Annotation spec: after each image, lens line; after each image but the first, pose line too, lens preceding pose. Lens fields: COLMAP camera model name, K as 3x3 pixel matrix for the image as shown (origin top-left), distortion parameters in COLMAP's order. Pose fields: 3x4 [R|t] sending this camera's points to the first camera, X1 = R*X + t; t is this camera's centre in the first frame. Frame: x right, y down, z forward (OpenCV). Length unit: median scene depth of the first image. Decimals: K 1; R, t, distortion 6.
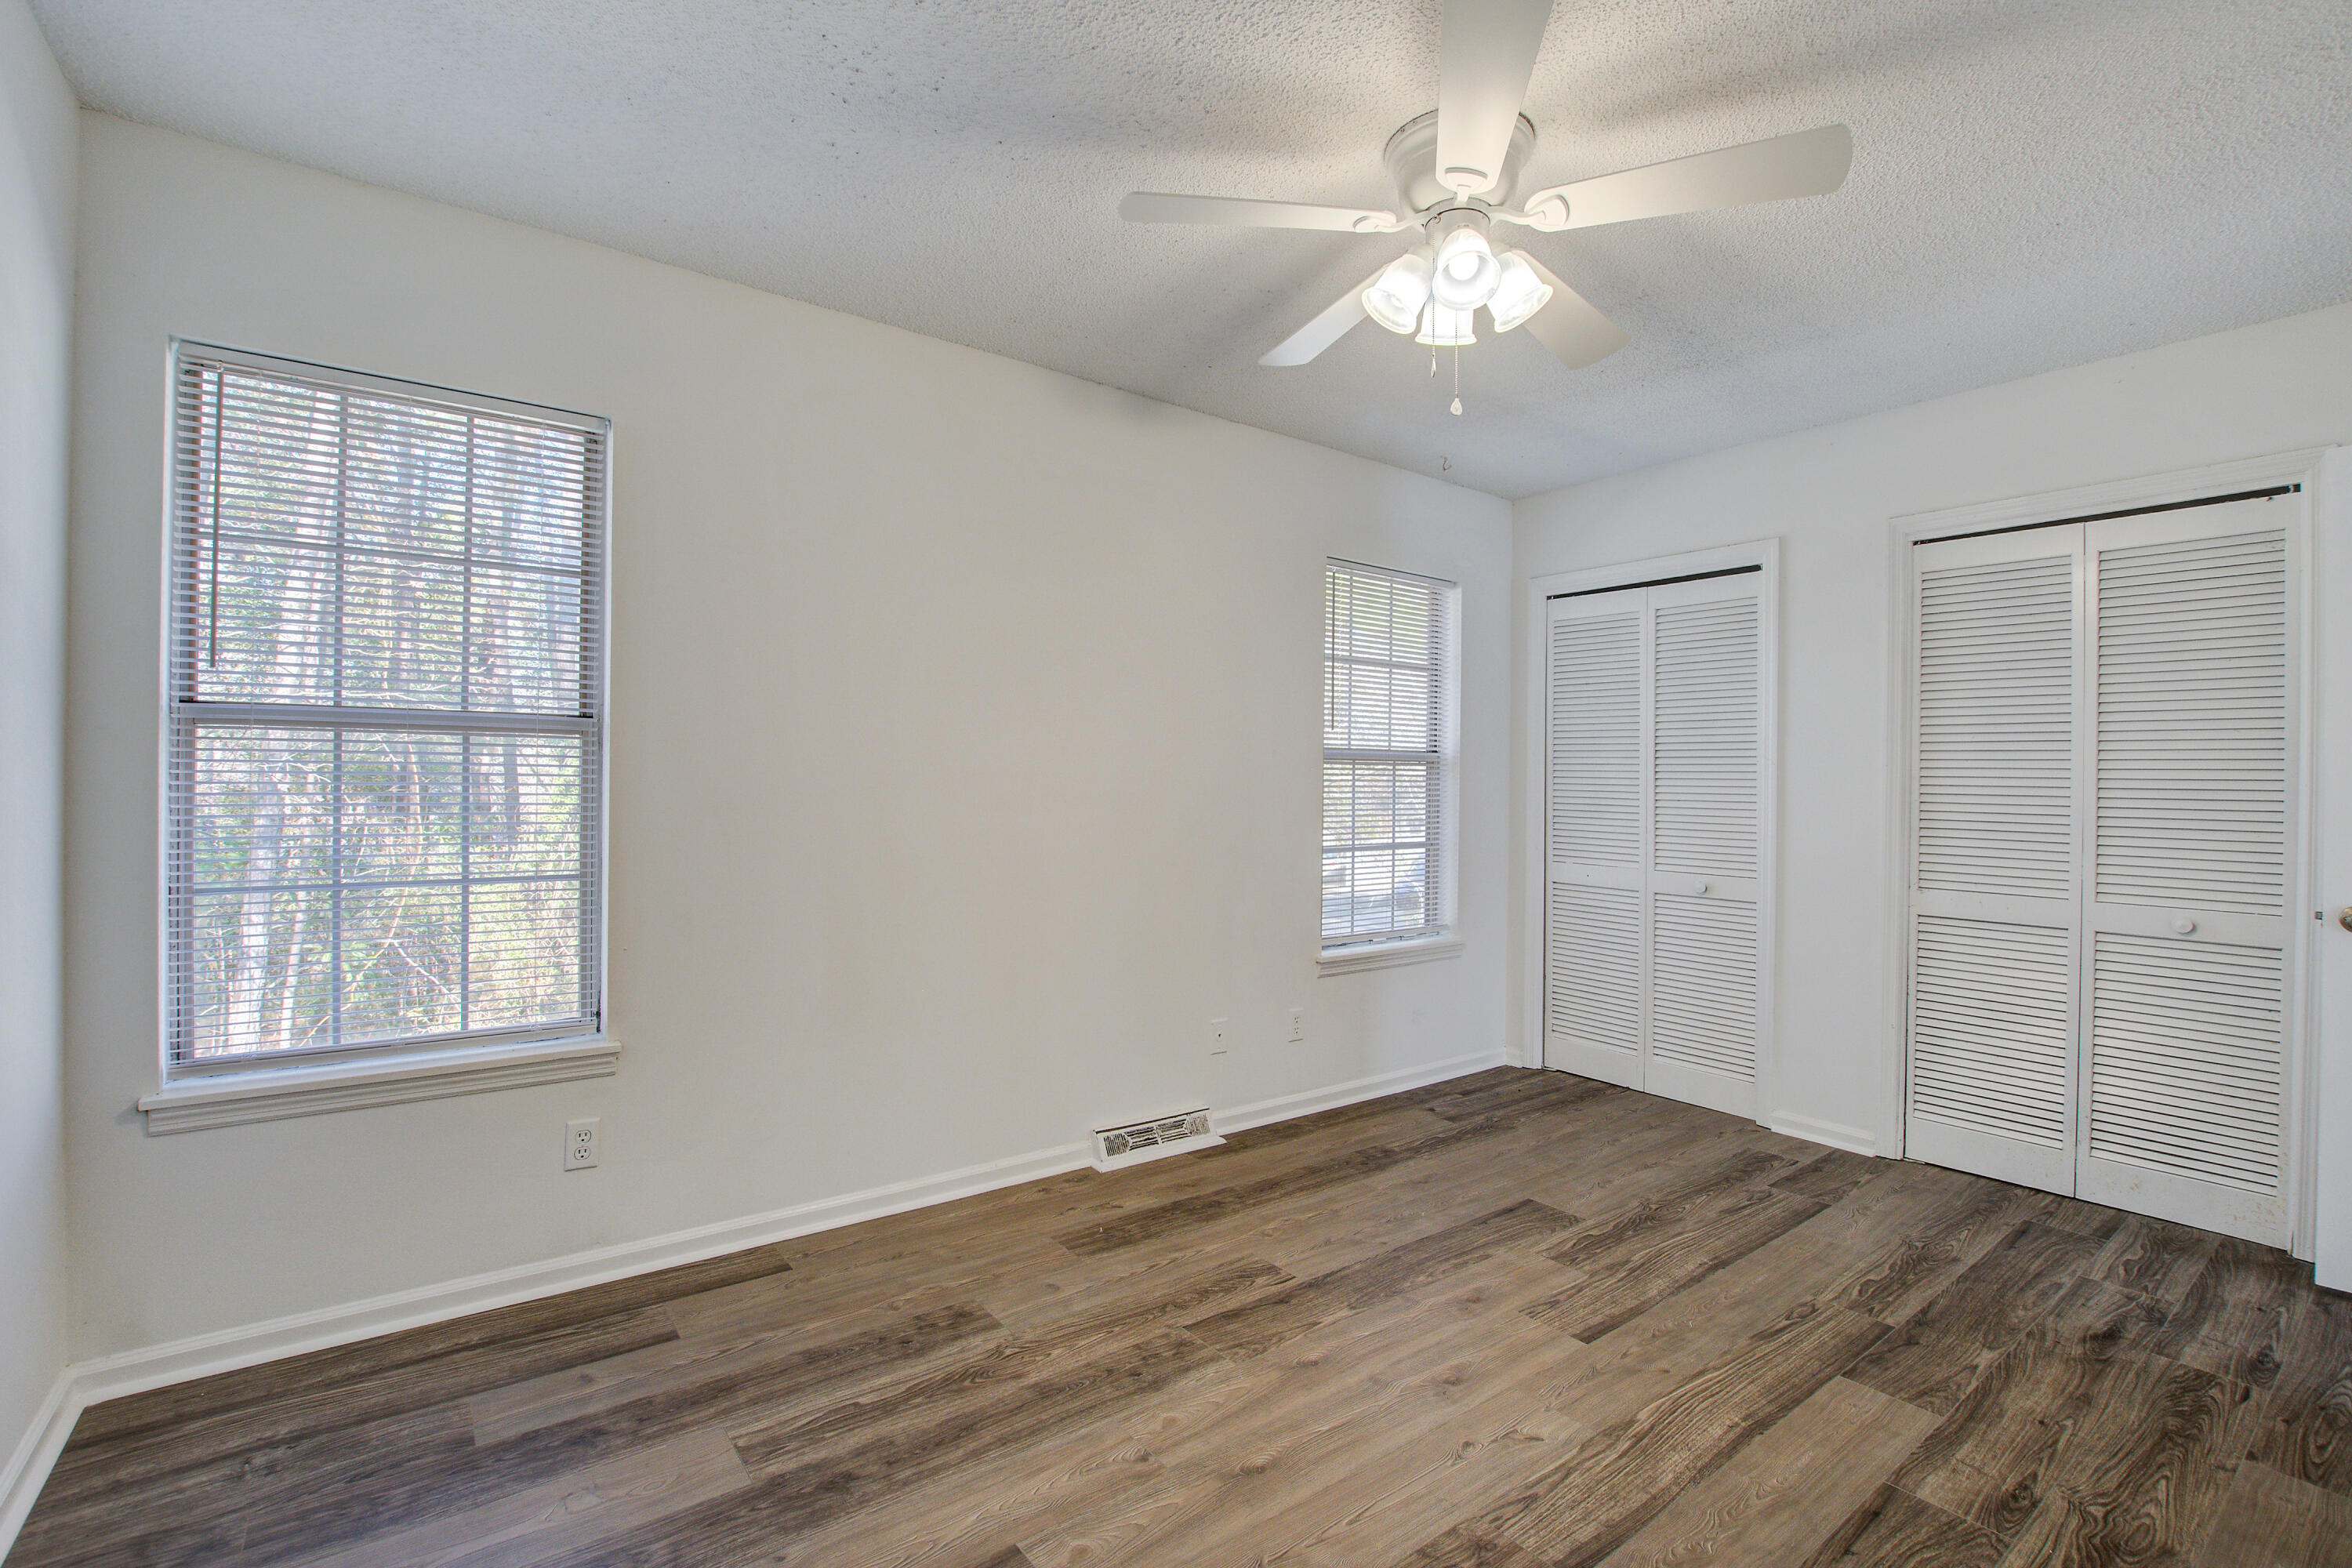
lens RADIAL K [[1032.9, 0, 1176.0], [0, 1032.9, 784.0], [0, 0, 1]] dist [-0.043101, 0.011156]
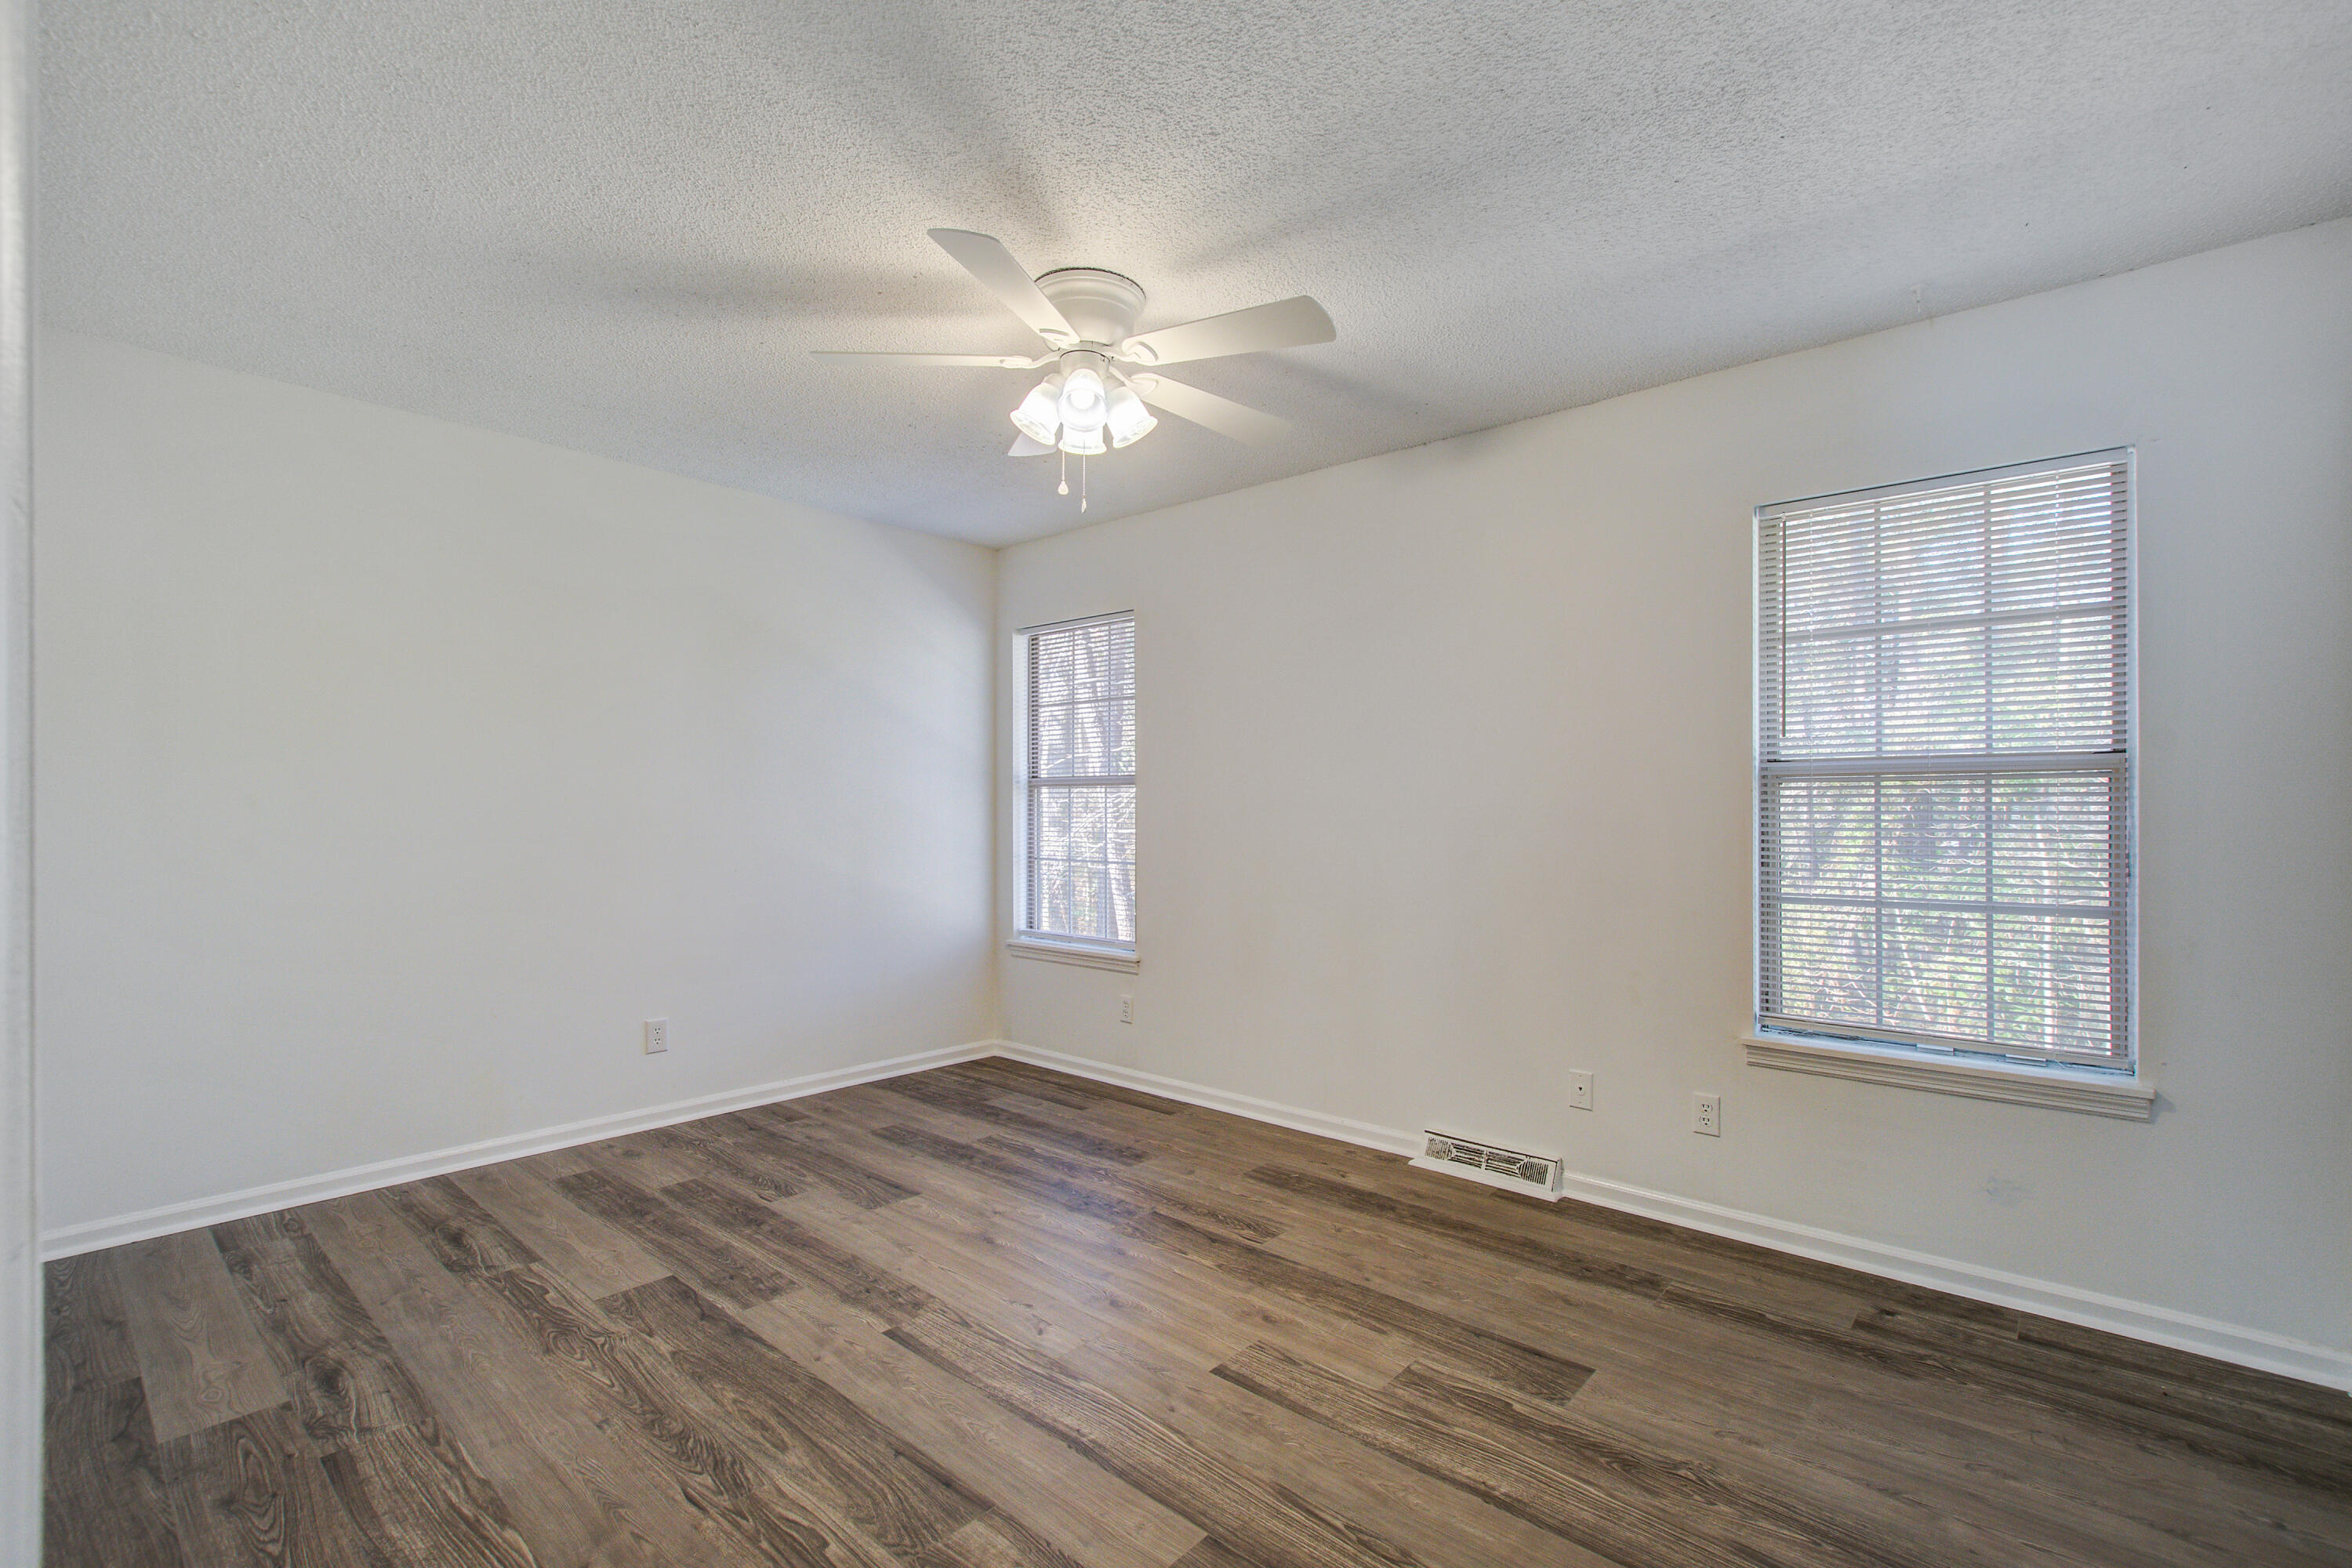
lens RADIAL K [[1032.9, 0, 1176.0], [0, 1032.9, 784.0], [0, 0, 1]] dist [-0.043101, 0.011156]
pose [[0.223383, -0.033681, -0.974149, 1.145867], [-0.012430, 0.999223, -0.037399, 0.025016], [0.974652, 0.020463, 0.222790, 0.623804]]
